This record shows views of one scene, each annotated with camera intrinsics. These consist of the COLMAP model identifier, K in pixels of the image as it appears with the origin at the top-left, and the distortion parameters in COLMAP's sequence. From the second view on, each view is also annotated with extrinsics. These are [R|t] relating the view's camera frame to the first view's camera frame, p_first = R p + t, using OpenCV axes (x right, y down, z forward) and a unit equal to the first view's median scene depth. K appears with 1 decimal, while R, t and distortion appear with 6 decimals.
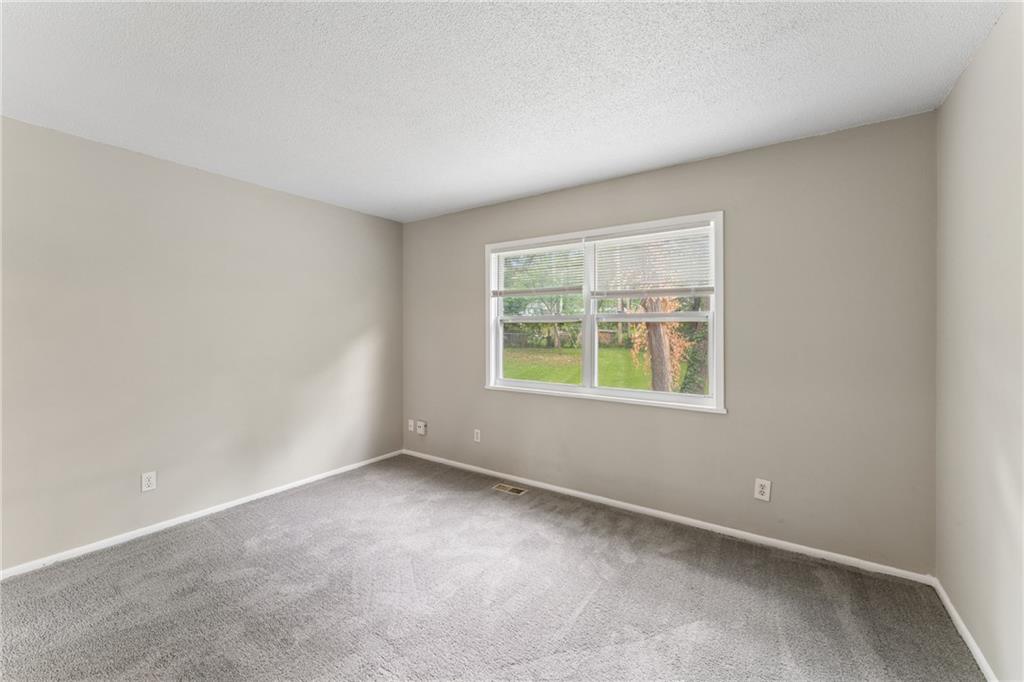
lens RADIAL K [[413.0, 0, 506.7], [0, 413.0, 331.0], [0, 0, 1]] dist [-0.003887, 0.000686]
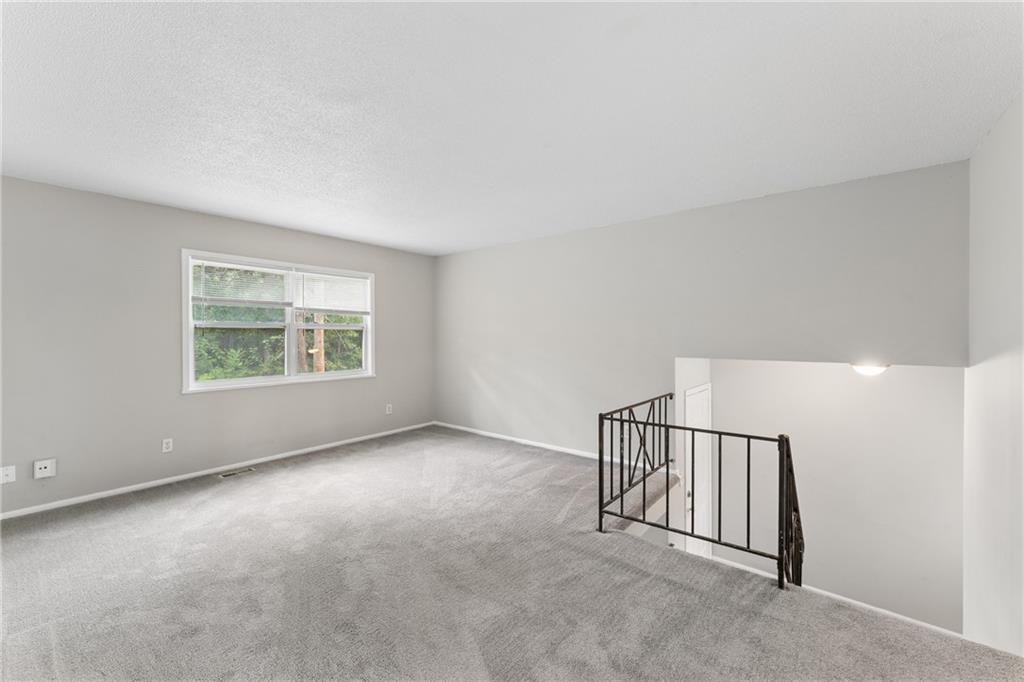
lens RADIAL K [[413.0, 0, 509.8], [0, 413.0, 341.1], [0, 0, 1]] dist [-0.003887, 0.000686]
pose [[0.091014, -0.019738, 0.995654, -1.197793], [0.004325, 0.999802, 0.019425, -0.003618], [-0.995840, 0.002538, 0.091082, 0.154896]]
